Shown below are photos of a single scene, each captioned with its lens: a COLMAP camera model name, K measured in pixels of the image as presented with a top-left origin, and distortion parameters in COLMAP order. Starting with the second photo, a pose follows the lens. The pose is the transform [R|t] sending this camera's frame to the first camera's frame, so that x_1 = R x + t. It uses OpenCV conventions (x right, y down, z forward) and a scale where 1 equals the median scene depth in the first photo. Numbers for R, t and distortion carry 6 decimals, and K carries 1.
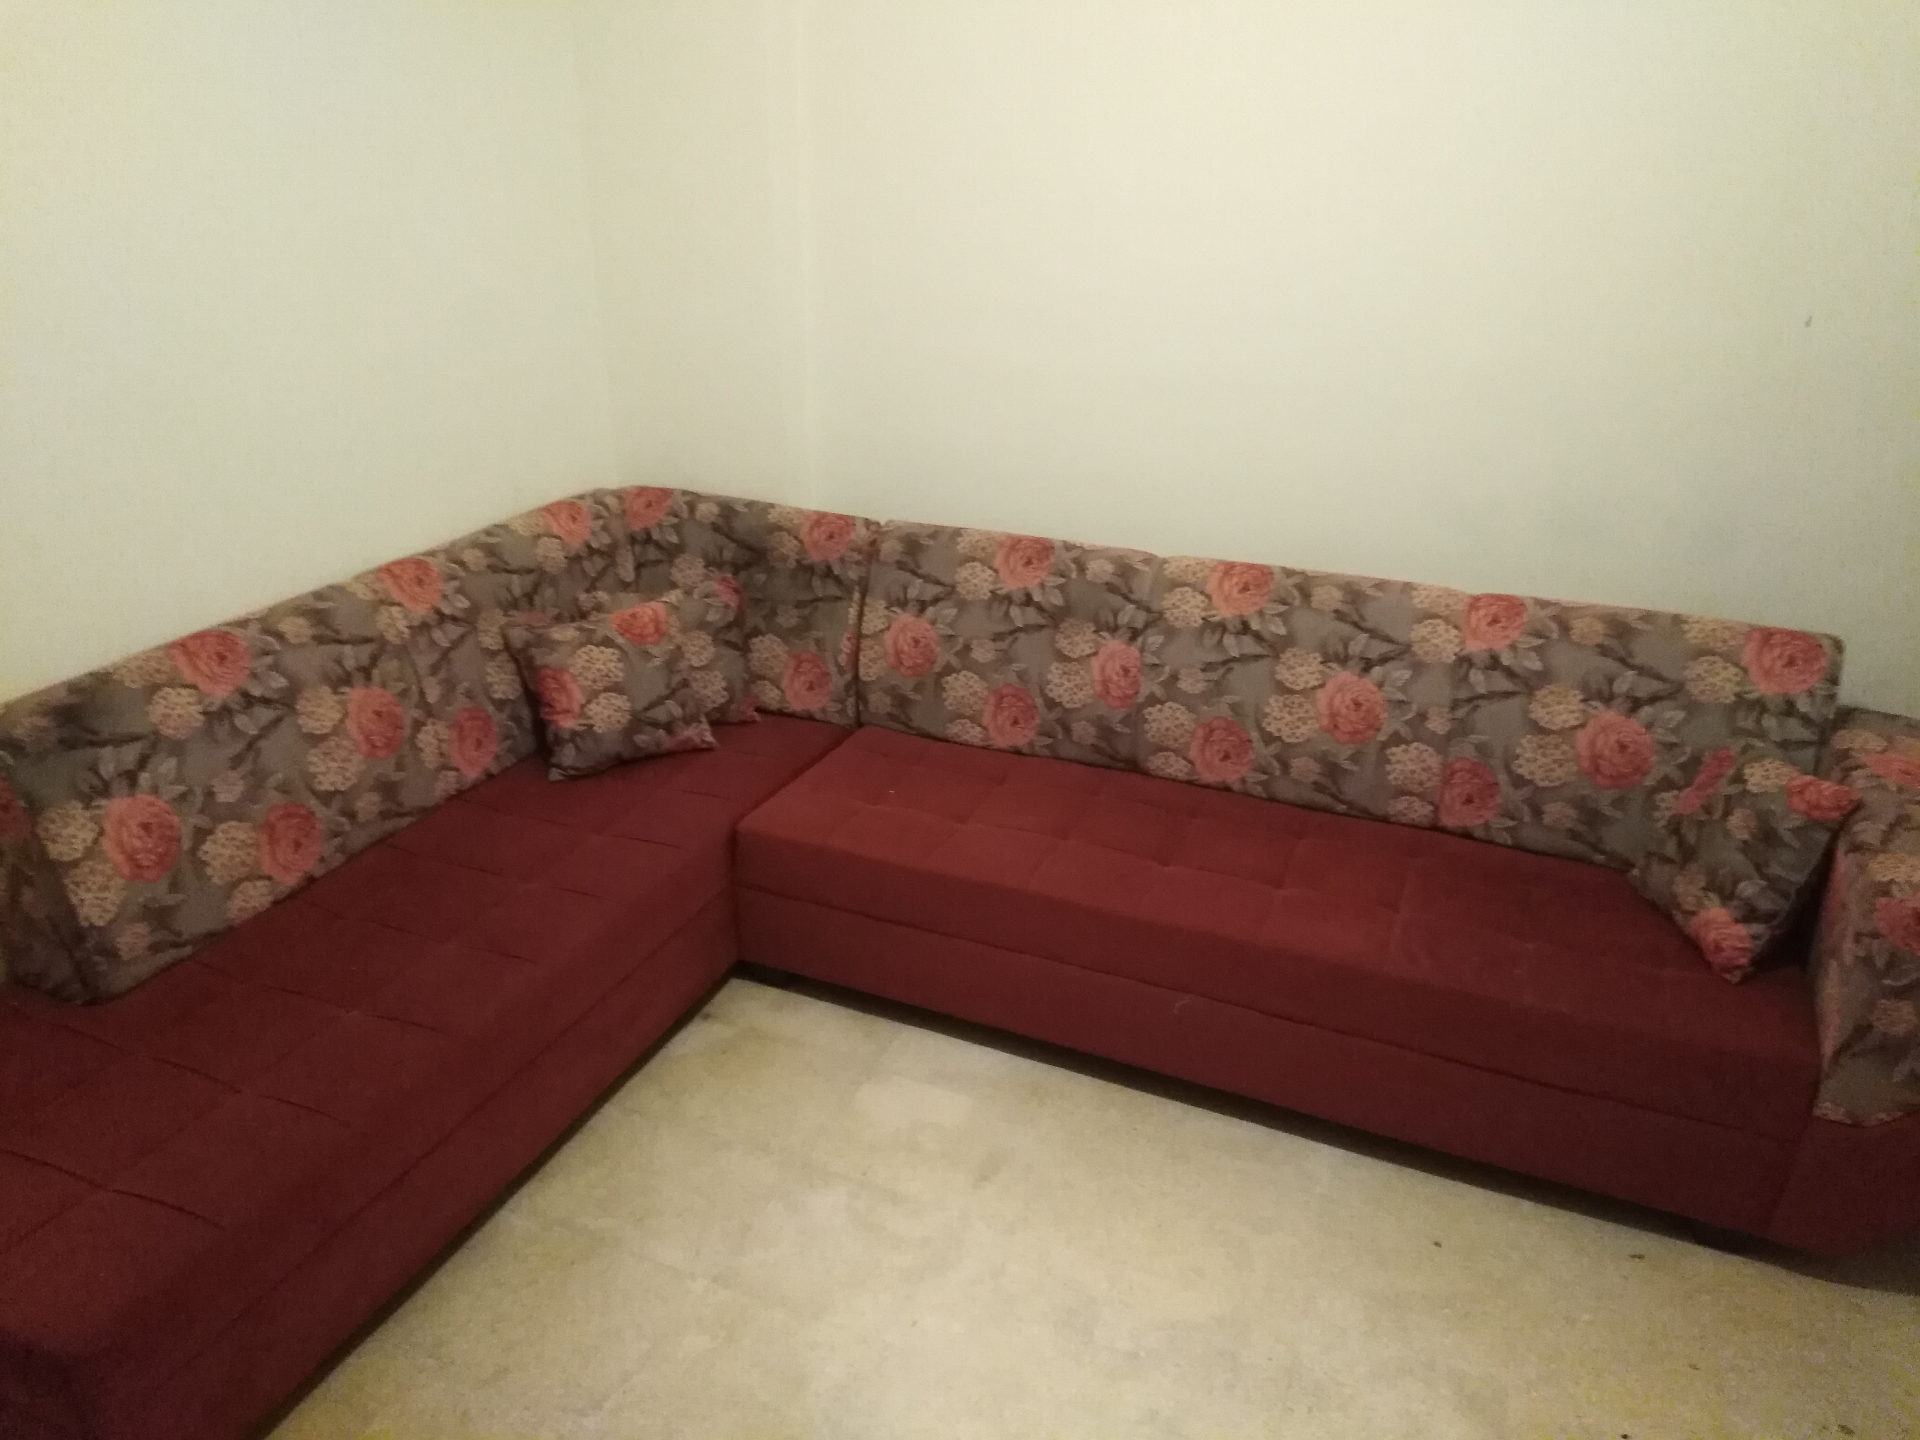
lens RADIAL K [[1387.2, 0, 960.9], [0, 1387.2, 733.8], [0, 0, 1]] dist [0.102924, -0.162915]
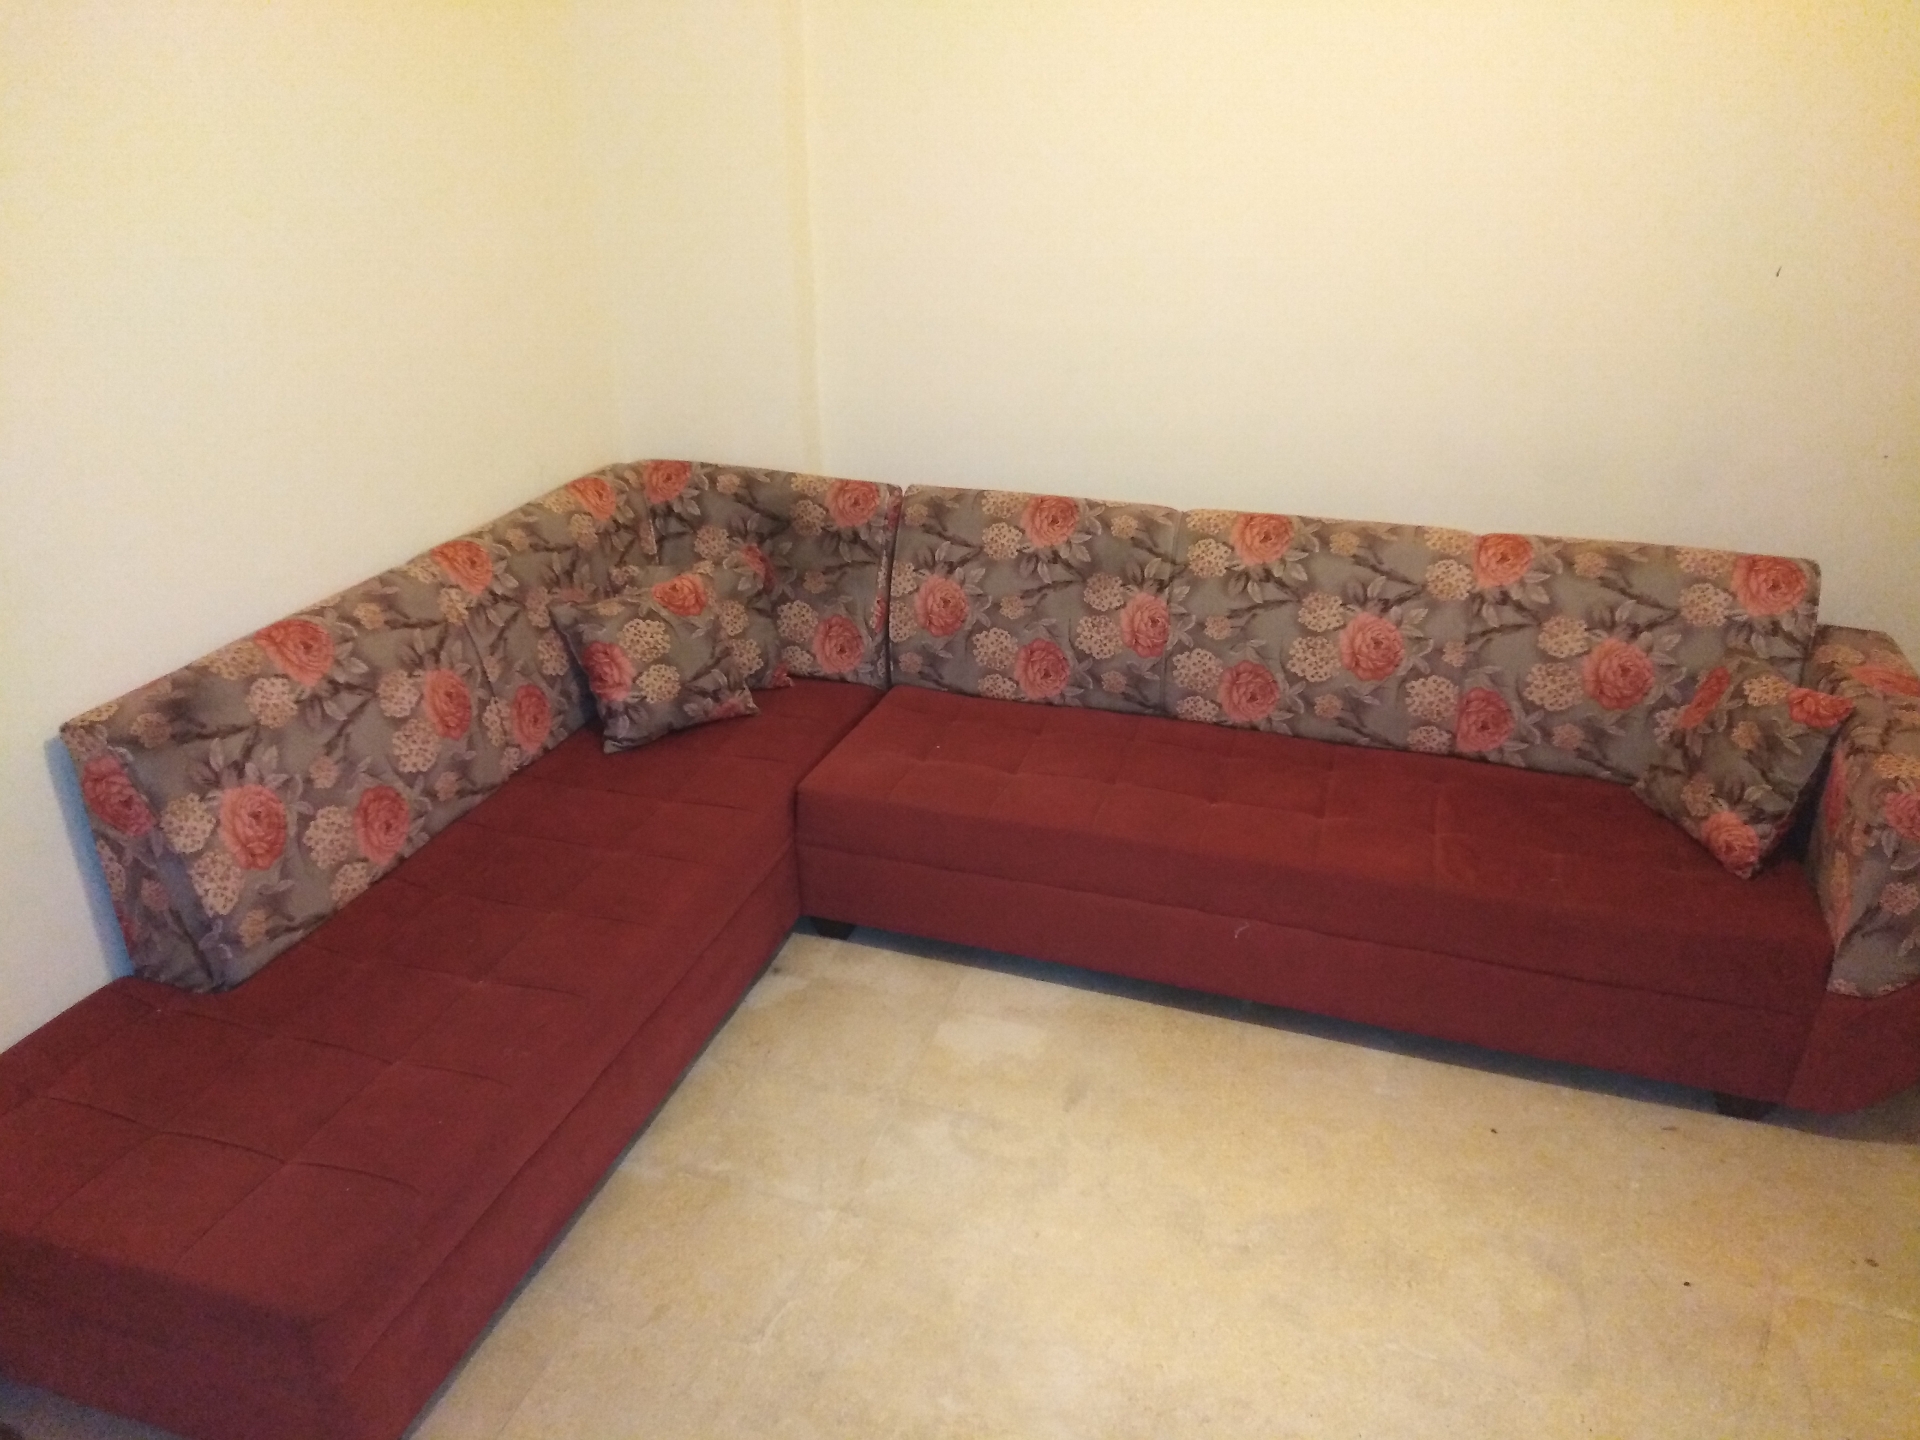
lens RADIAL K [[1379.5, 0, 961.1], [0, 1379.5, 734.8], [0, 0, 1]] dist [0.107281, -0.163702]
pose [[0.995828, -0.049894, 0.076396, -0.120161], [0.047374, 0.998283, 0.034449, -0.002549], [-0.077984, -0.030686, 0.996482, -0.038827]]
